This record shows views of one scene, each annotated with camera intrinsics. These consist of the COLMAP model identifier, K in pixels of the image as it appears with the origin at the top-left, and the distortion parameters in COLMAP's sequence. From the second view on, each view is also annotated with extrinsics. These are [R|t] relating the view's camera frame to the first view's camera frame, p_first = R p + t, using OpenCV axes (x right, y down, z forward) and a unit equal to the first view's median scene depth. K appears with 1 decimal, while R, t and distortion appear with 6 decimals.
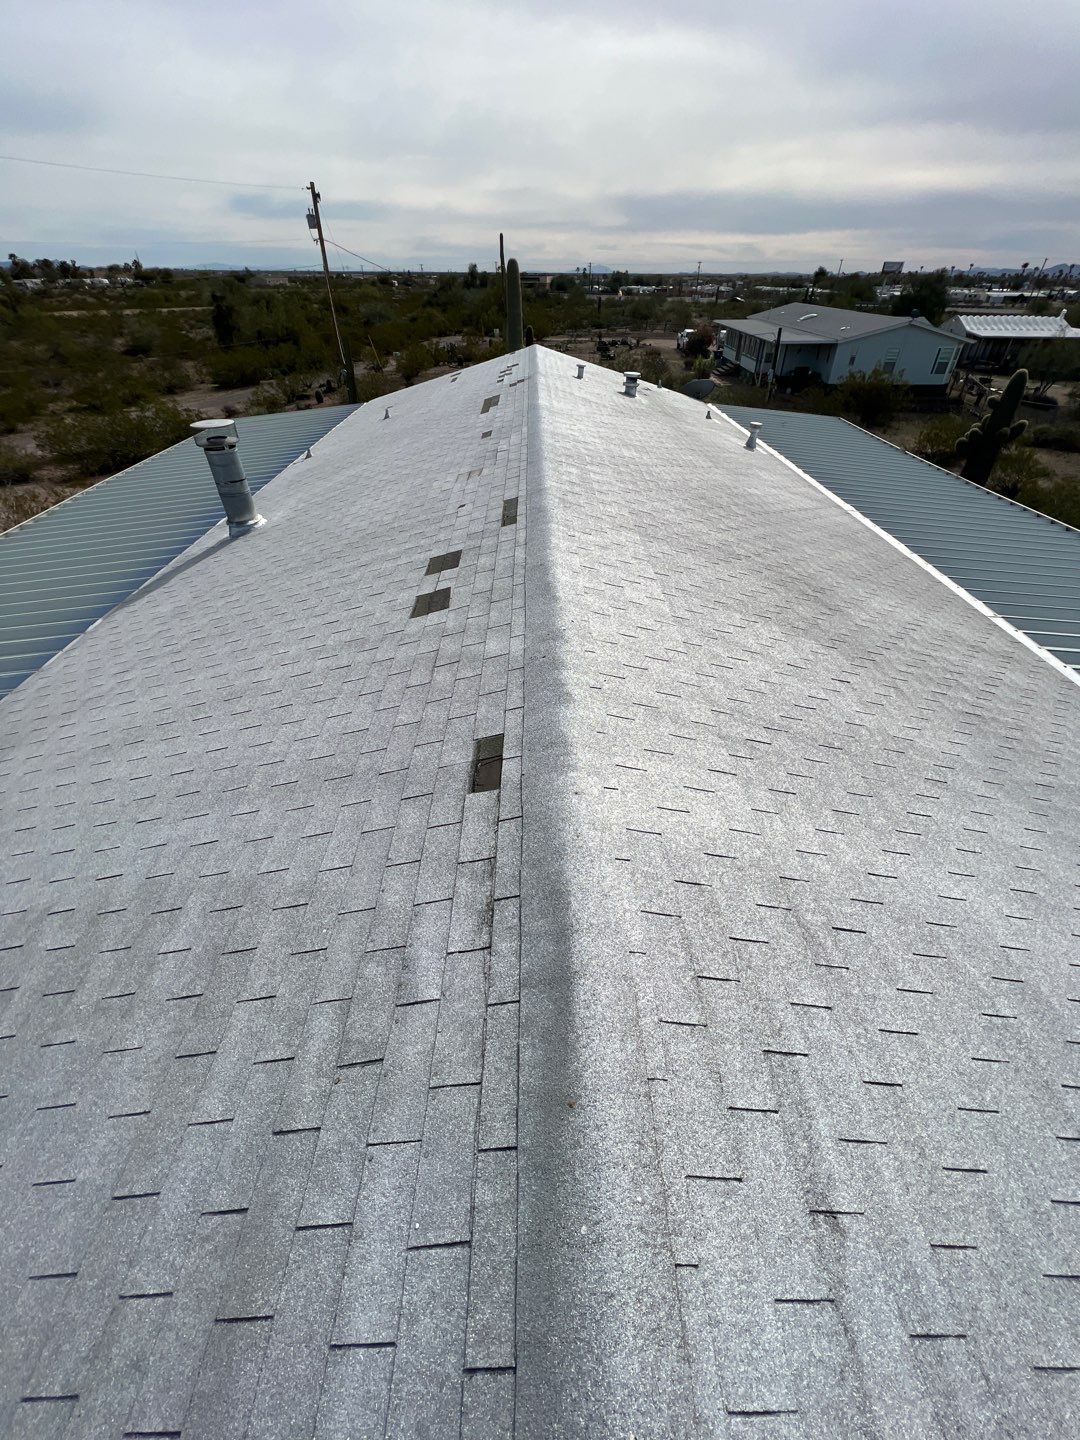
lens RADIAL K [[584.8, 0, 546.9], [0, 584.8, 715.8], [0, 0, 1]] dist [0.000123, -0.000417]
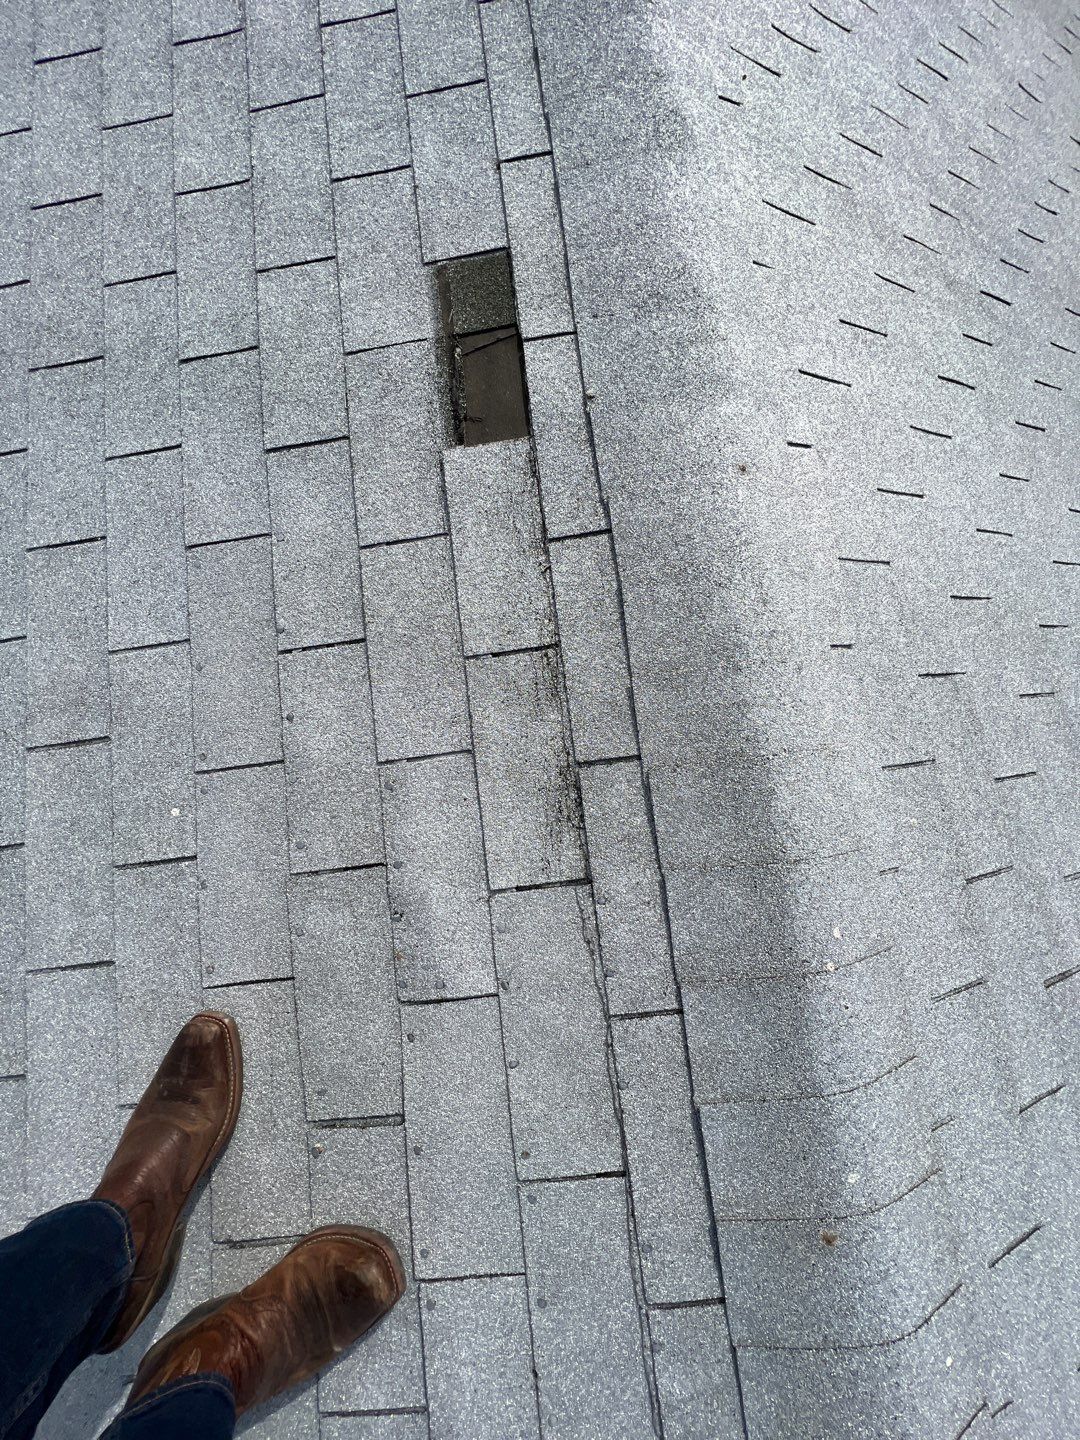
lens RADIAL K [[584.8, 0, 537.2], [0, 584.8, 722.4], [0, 0, 1]] dist [0.000123, -0.000417]
pose [[0.981416, -0.073825, 0.177125, -0.181949], [-0.066169, 0.736233, 0.673485, 0.001301], [-0.180125, -0.672689, 0.717666, 0.668051]]
